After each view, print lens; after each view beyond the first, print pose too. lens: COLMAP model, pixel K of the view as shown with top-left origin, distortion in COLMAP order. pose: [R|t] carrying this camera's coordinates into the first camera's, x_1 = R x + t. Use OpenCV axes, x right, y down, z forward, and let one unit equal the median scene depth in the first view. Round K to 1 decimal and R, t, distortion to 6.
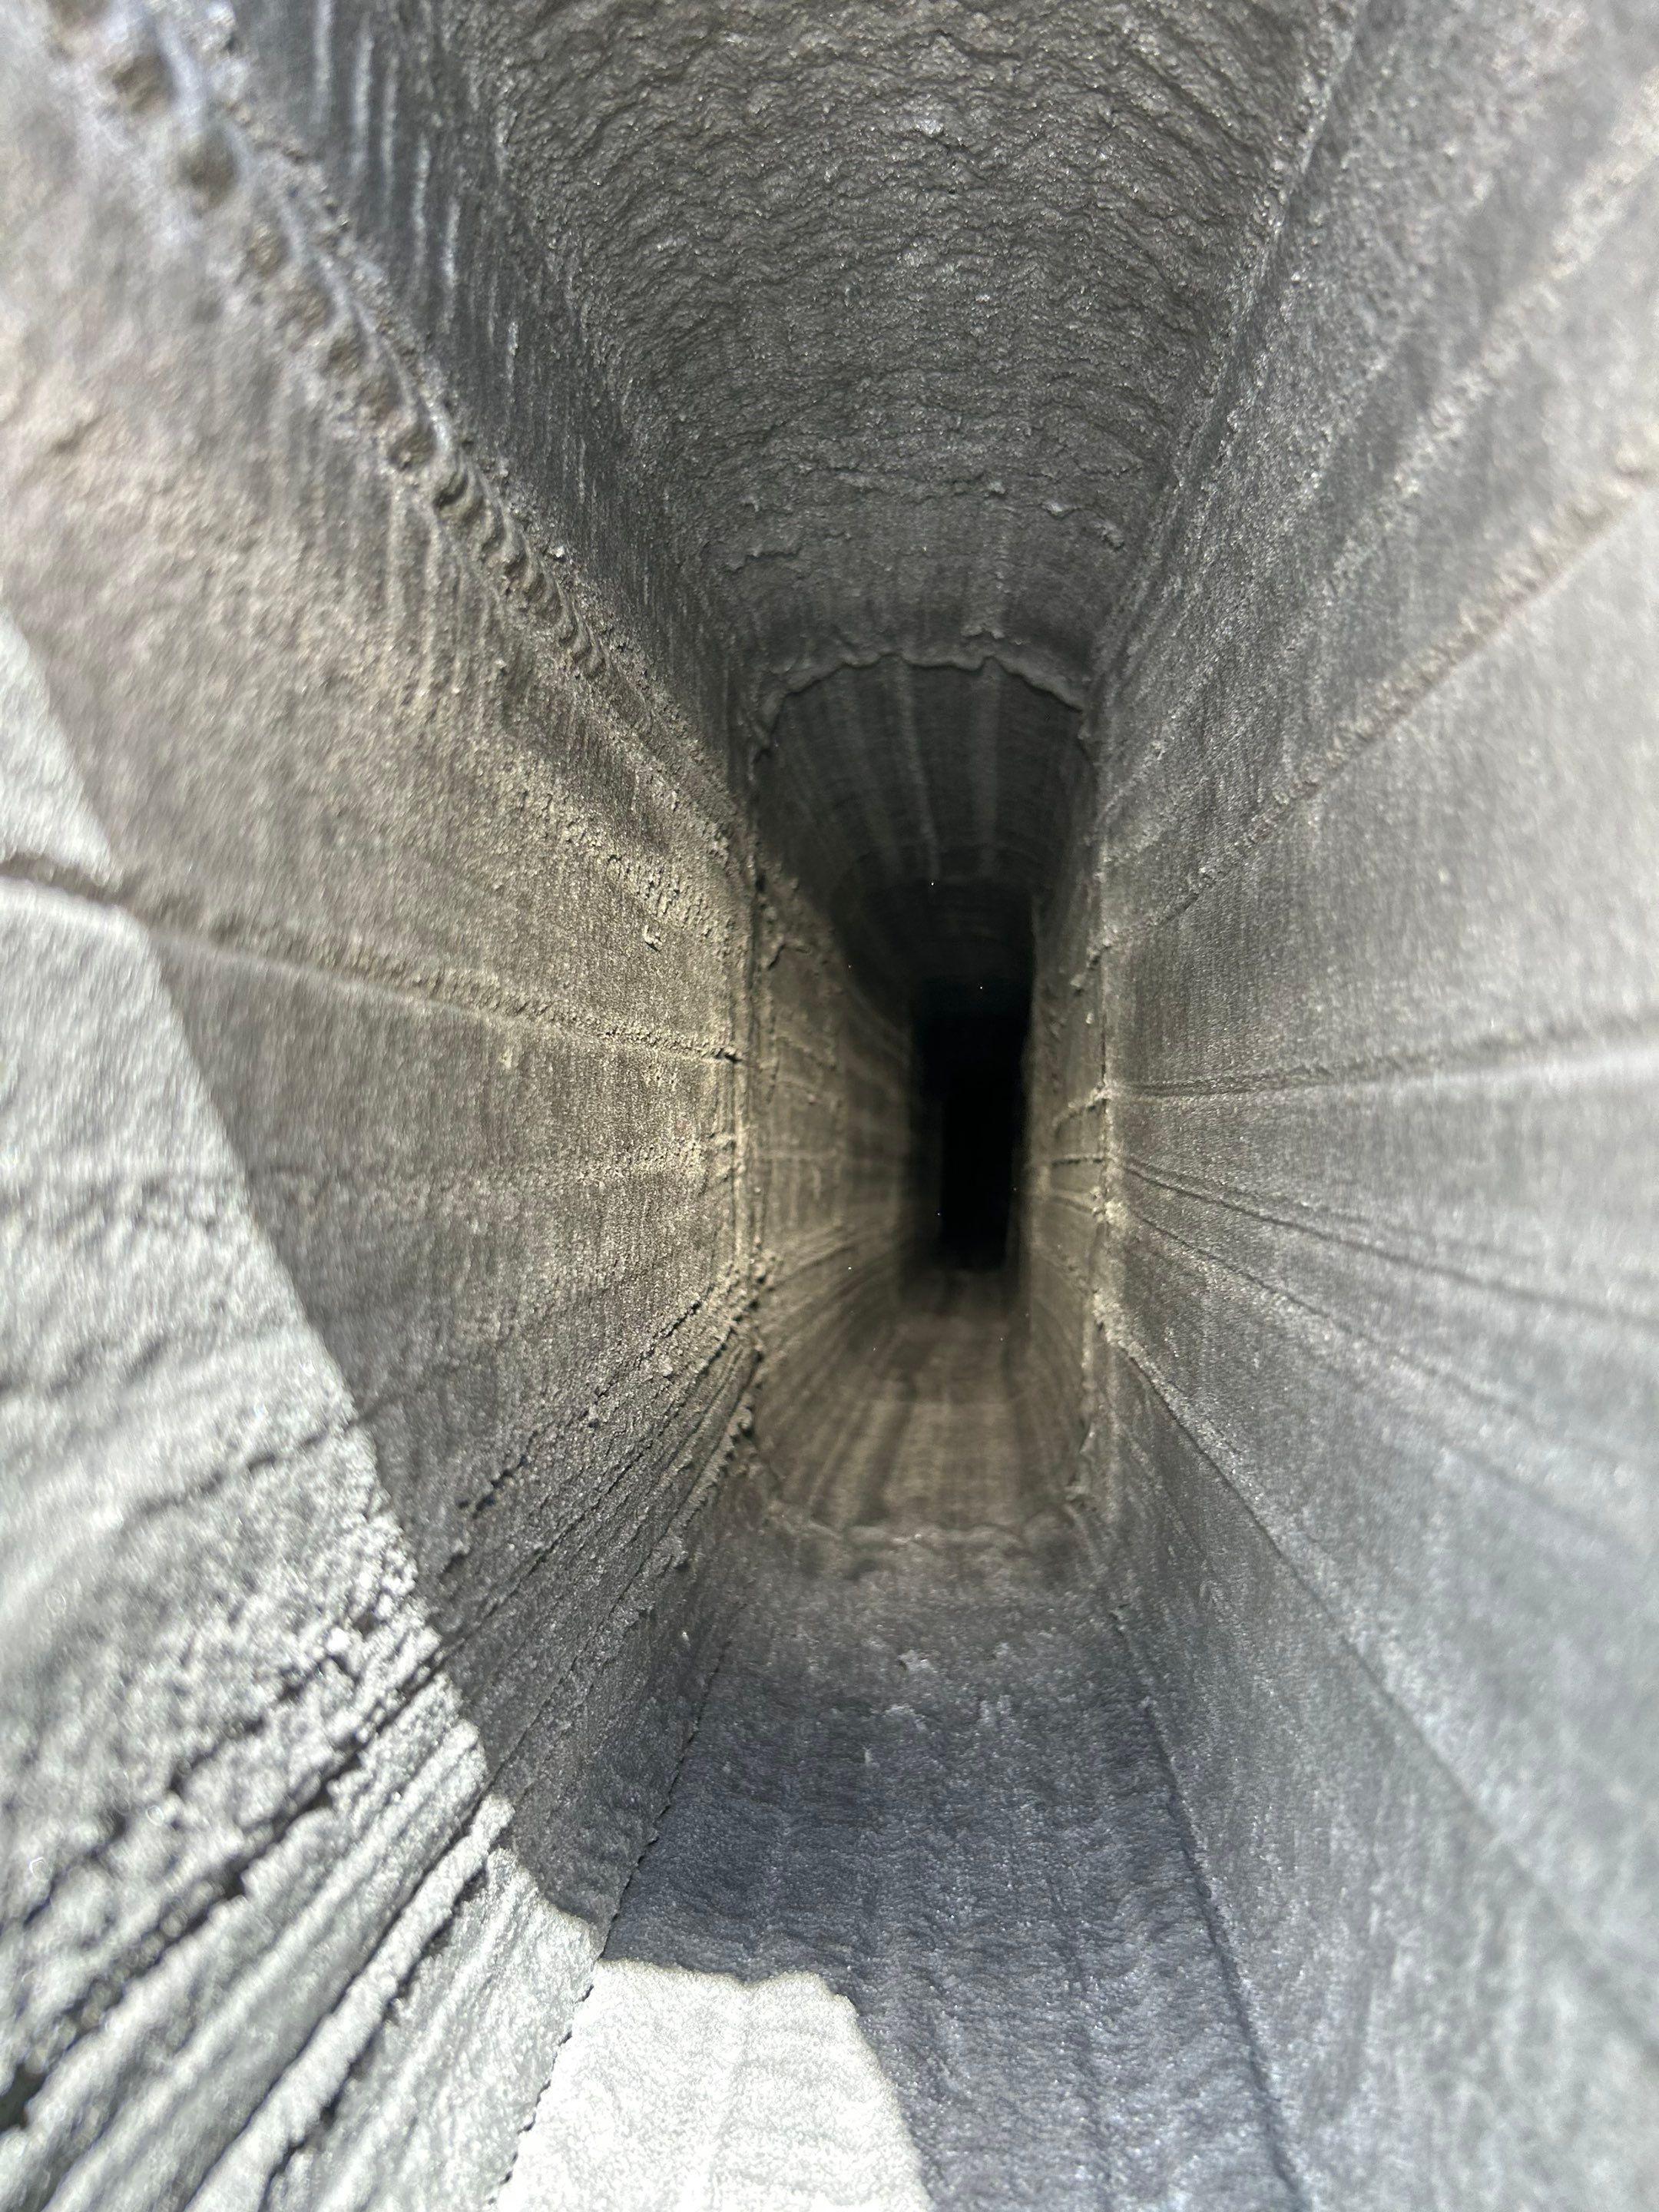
lens RADIAL K [[1741.3, 0, 829.5], [0, 1741.3, 1106.0], [0, 0, 1]] dist [0.178590, -0.318550]
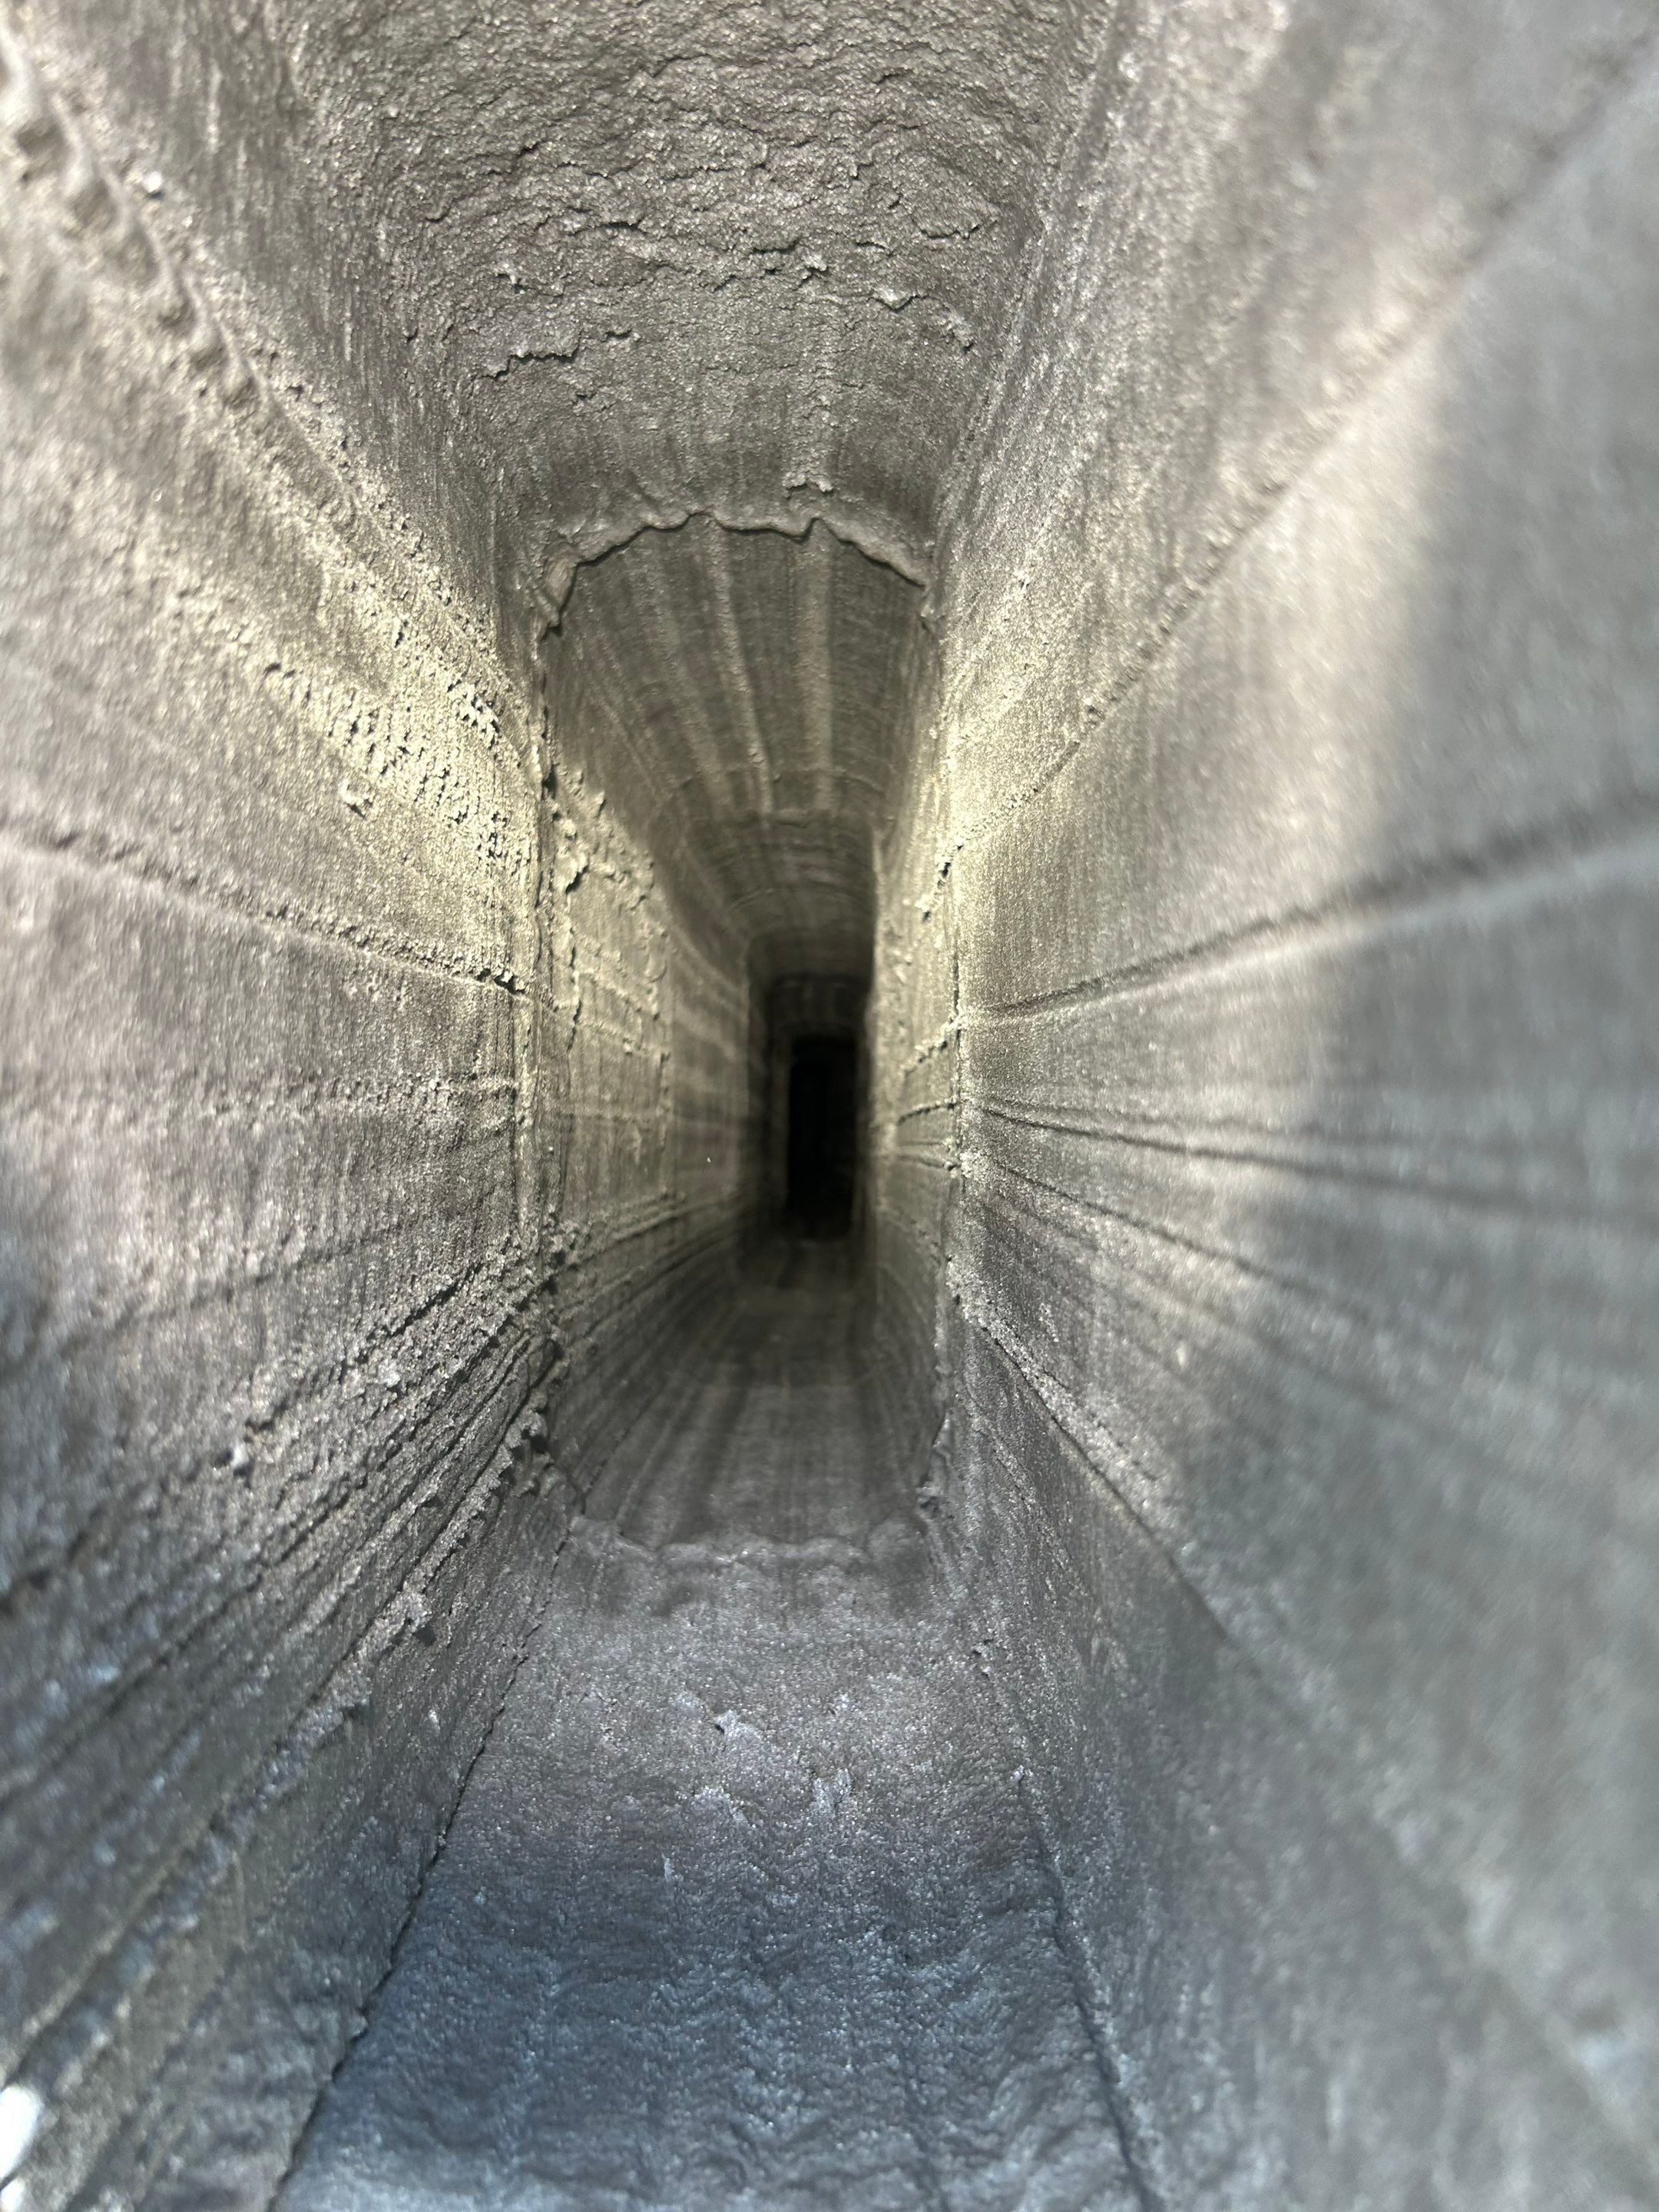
lens RADIAL K [[1661.7, 0, 829.5], [0, 1661.7, 1106.0], [0, 0, 1]] dist [0.155196, -0.003215]
pose [[0.996318, -0.014163, 0.084559, 0.030862], [0.013135, 0.999833, 0.012711, 0.023610], [-0.084725, -0.011553, 0.996337, 0.232456]]
